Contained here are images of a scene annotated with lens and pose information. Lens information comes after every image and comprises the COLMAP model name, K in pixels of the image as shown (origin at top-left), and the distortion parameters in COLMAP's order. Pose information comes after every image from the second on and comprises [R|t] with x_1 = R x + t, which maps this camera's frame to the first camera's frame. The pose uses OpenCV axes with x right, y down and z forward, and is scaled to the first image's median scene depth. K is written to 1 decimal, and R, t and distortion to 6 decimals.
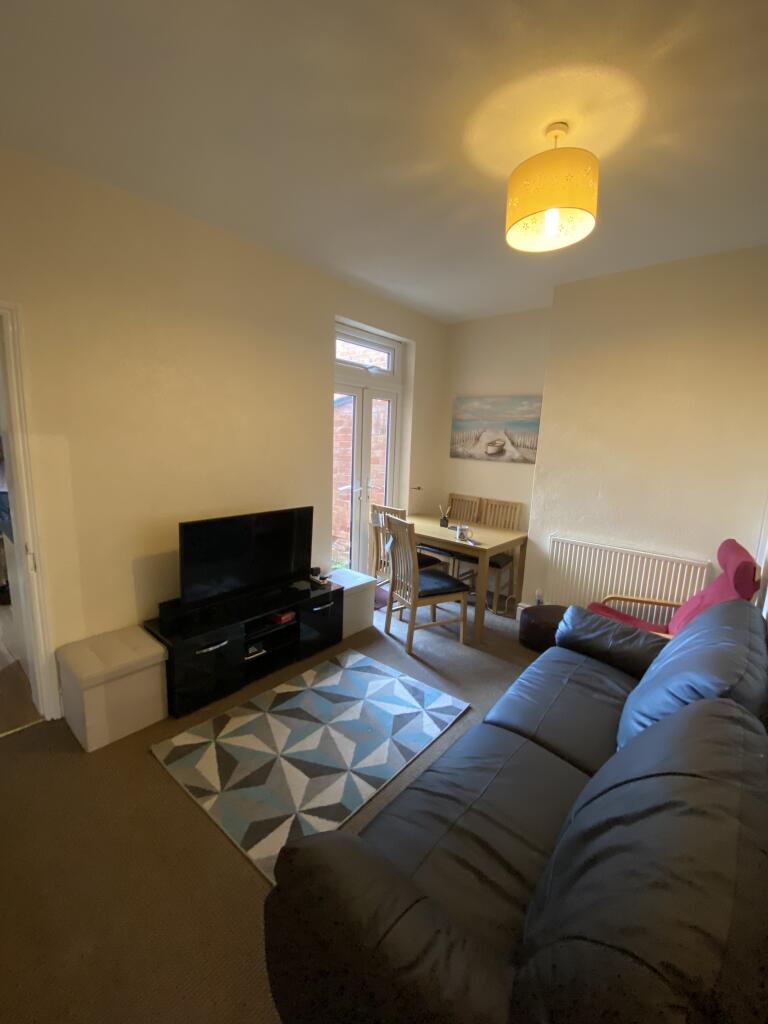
lens RADIAL K [[414.7, 0, 383.4], [0, 414.7, 512.1], [0, 0, 1]] dist [0.022154, -0.028559]
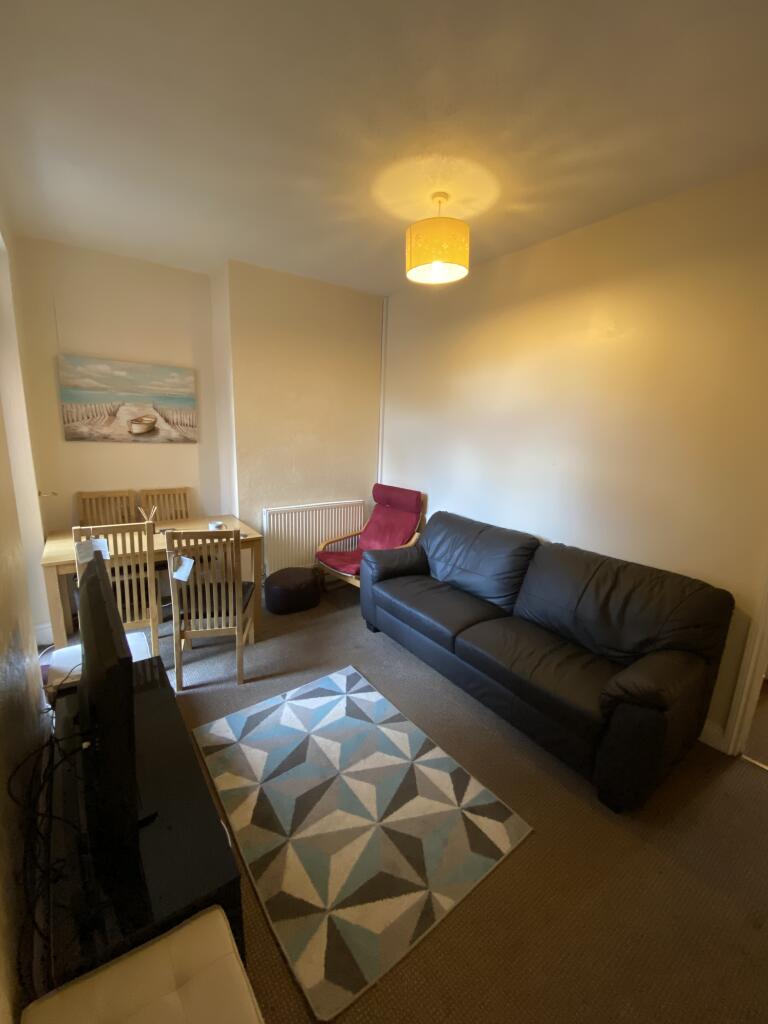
lens RADIAL K [[414.7, 0, 383.4], [0, 414.7, 512.1], [0, 0, 1]] dist [0.022154, -0.028559]
pose [[0.220476, -0.224966, 0.949095, -0.708127], [0.140178, 0.970246, 0.197416, -0.139651], [-0.965267, 0.089517, 0.245451, 0.583714]]
